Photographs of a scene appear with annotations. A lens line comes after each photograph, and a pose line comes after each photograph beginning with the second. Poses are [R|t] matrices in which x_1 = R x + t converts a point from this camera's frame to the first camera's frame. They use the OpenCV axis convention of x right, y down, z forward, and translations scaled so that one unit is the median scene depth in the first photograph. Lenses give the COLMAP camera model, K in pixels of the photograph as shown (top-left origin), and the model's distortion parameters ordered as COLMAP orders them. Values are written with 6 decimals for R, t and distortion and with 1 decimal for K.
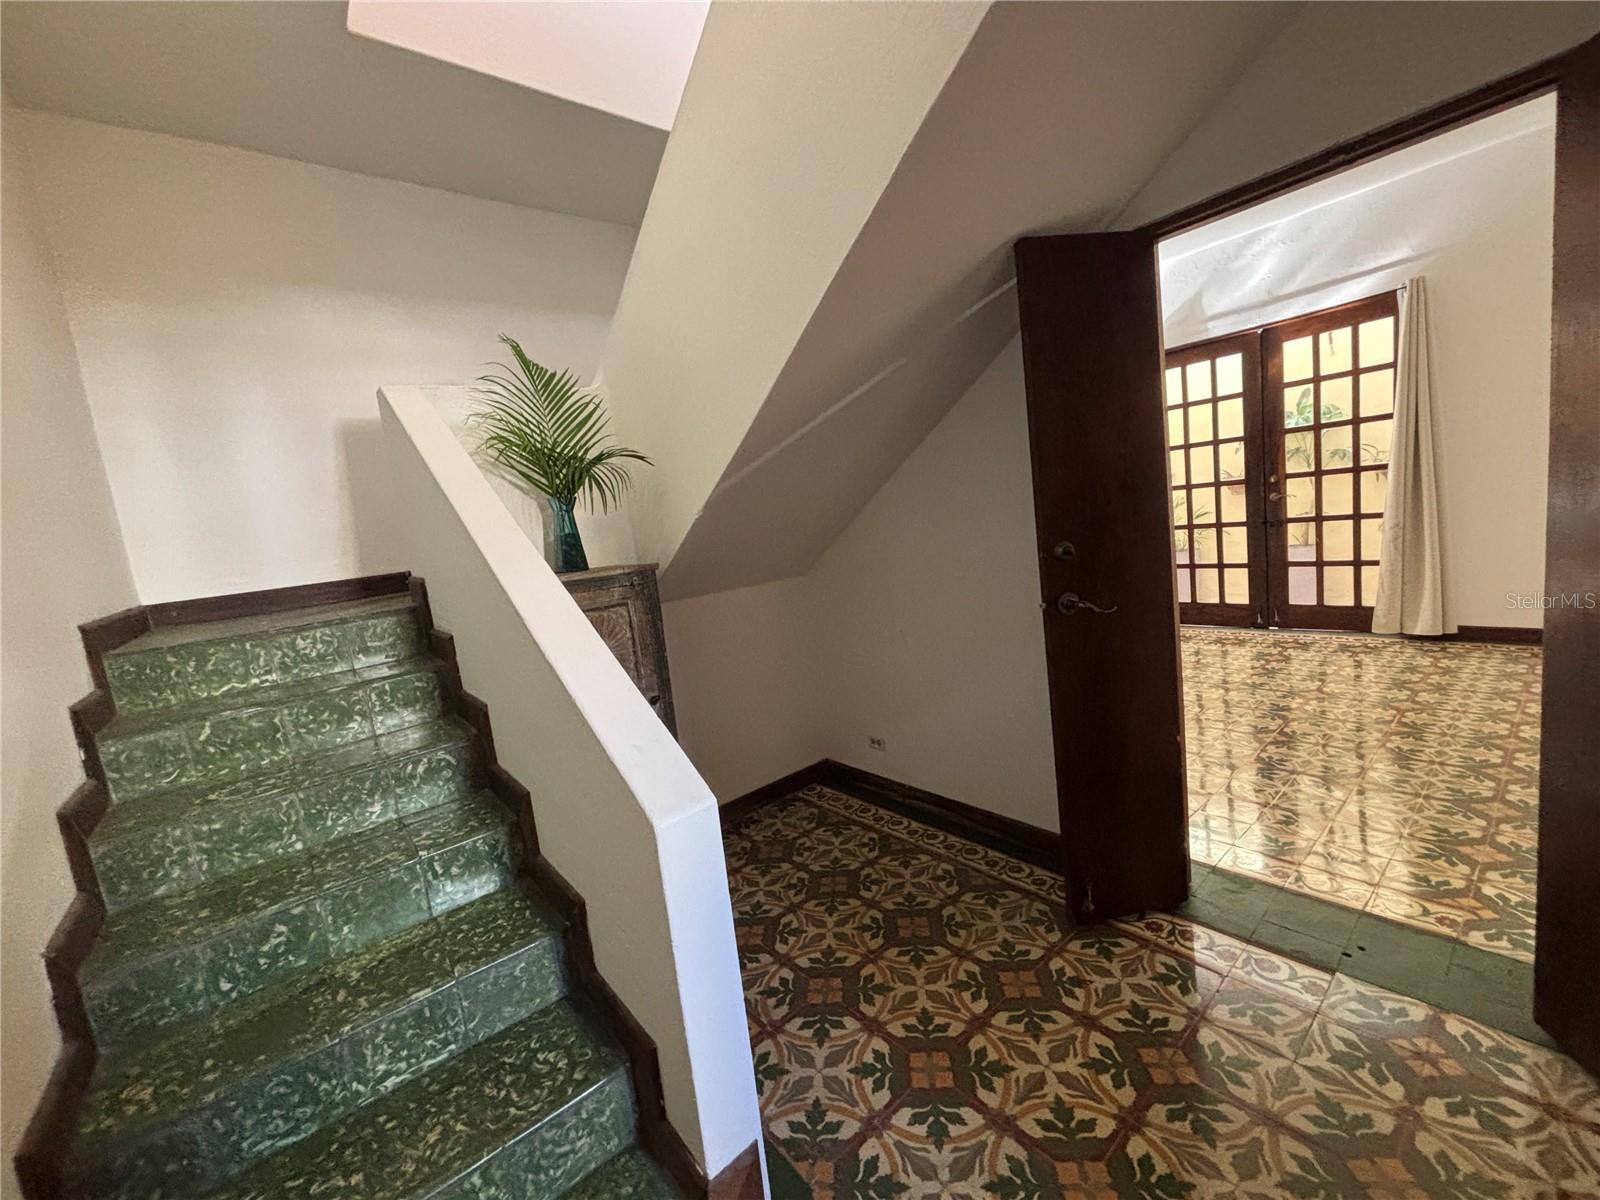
lens RADIAL K [[652.1, 0, 795.0], [0, 652.1, 596.3], [0, 0, 1]] dist [0.010896, 0.009657]
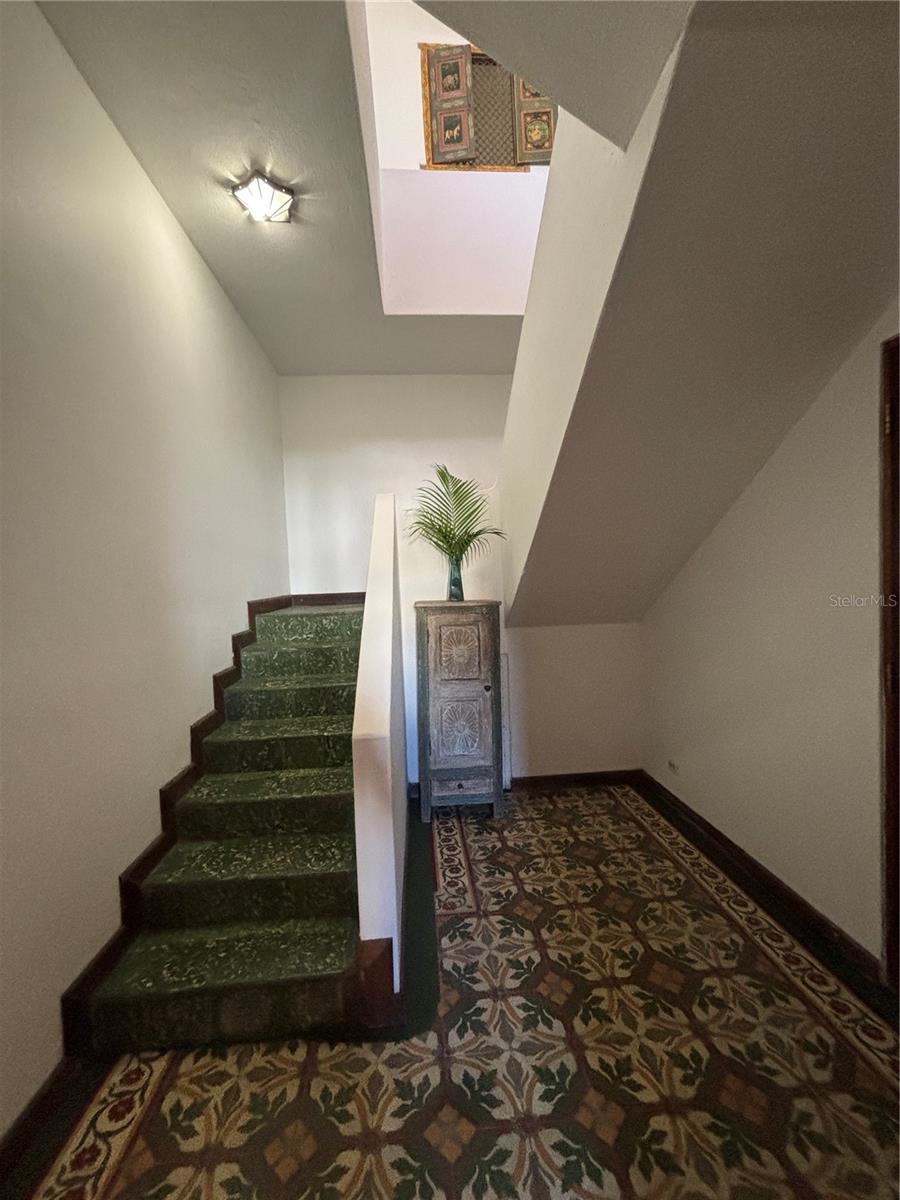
lens RADIAL K [[486.4, 0, 450.0], [0, 486.4, 600.0], [0, 0, 1]] dist [0.062342, 0.000030]
pose [[0.828431, 0.110548, -0.549072, 0.392070], [-0.131595, 0.991303, 0.001036, -0.047162], [0.544412, 0.071397, 0.835774, -0.052631]]
